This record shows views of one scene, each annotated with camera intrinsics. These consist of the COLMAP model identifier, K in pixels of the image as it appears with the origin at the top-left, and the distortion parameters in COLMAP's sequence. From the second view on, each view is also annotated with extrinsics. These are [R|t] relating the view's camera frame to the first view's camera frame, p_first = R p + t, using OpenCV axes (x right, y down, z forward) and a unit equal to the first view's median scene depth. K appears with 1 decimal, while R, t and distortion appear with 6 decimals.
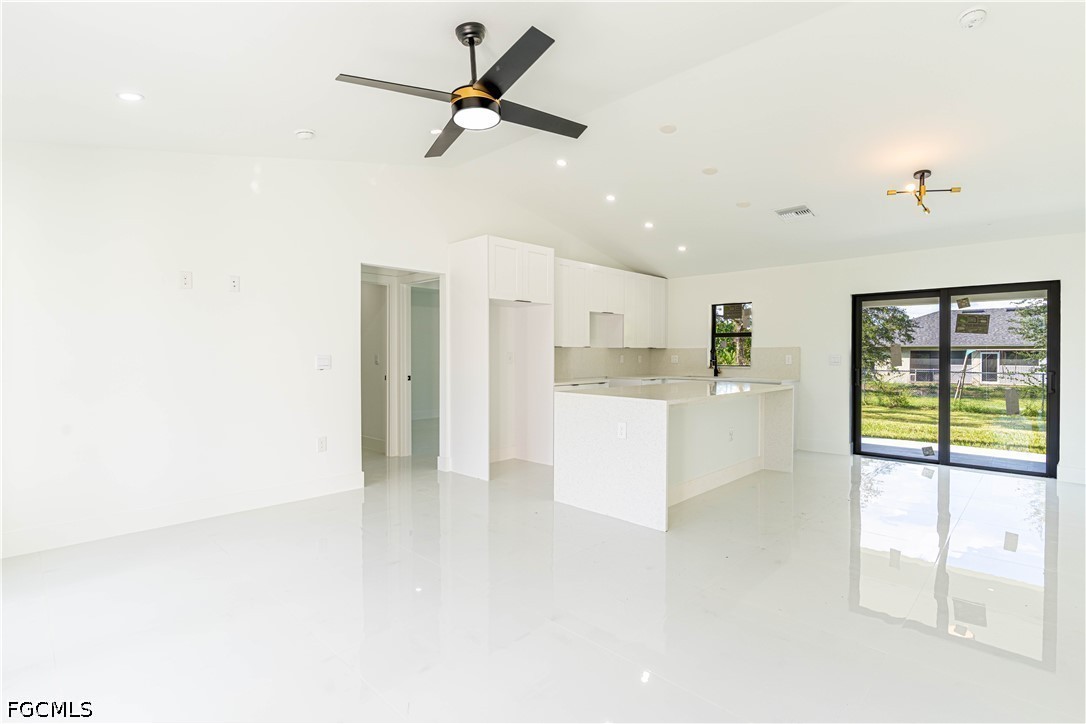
lens RADIAL K [[527.0, 0, 543.1], [0, 527.0, 358.2], [0, 0, 1]] dist [0.001090, 0.001013]
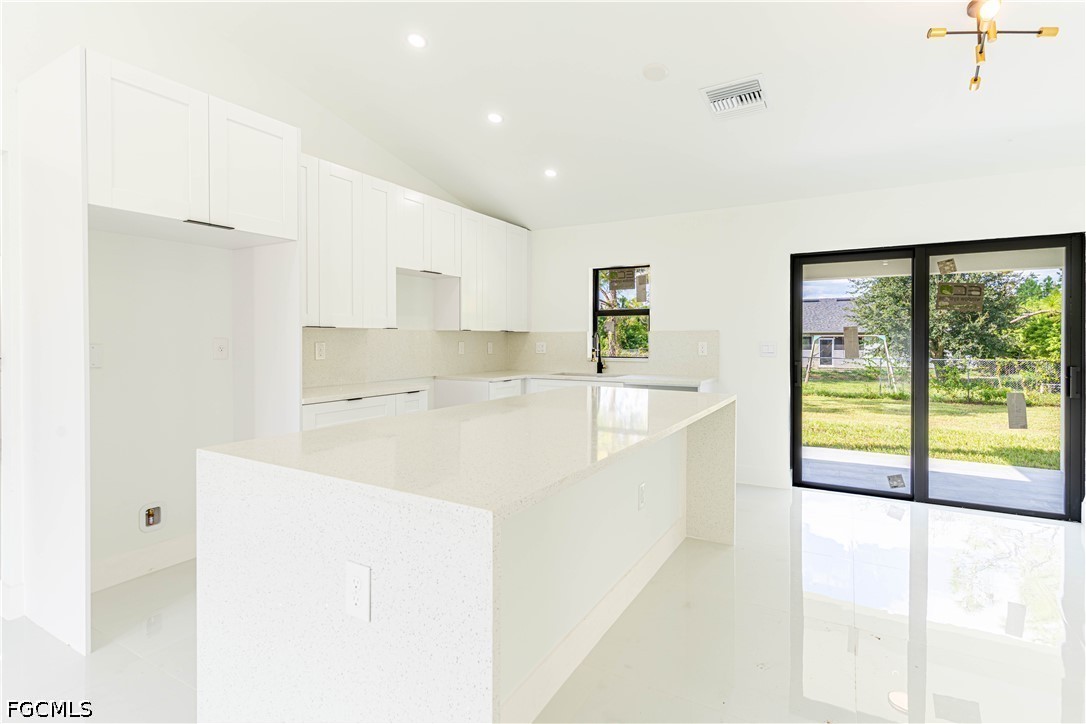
lens RADIAL K [[527.9, 0, 538.6], [0, 527.9, 337.3], [0, 0, 1]] dist [0.002409, 0.001064]
pose [[0.973687, 0.001129, 0.227885, 0.109599], [0.001722, 0.999923, -0.012312, -0.004129], [-0.227881, 0.012380, 0.973610, 0.405640]]
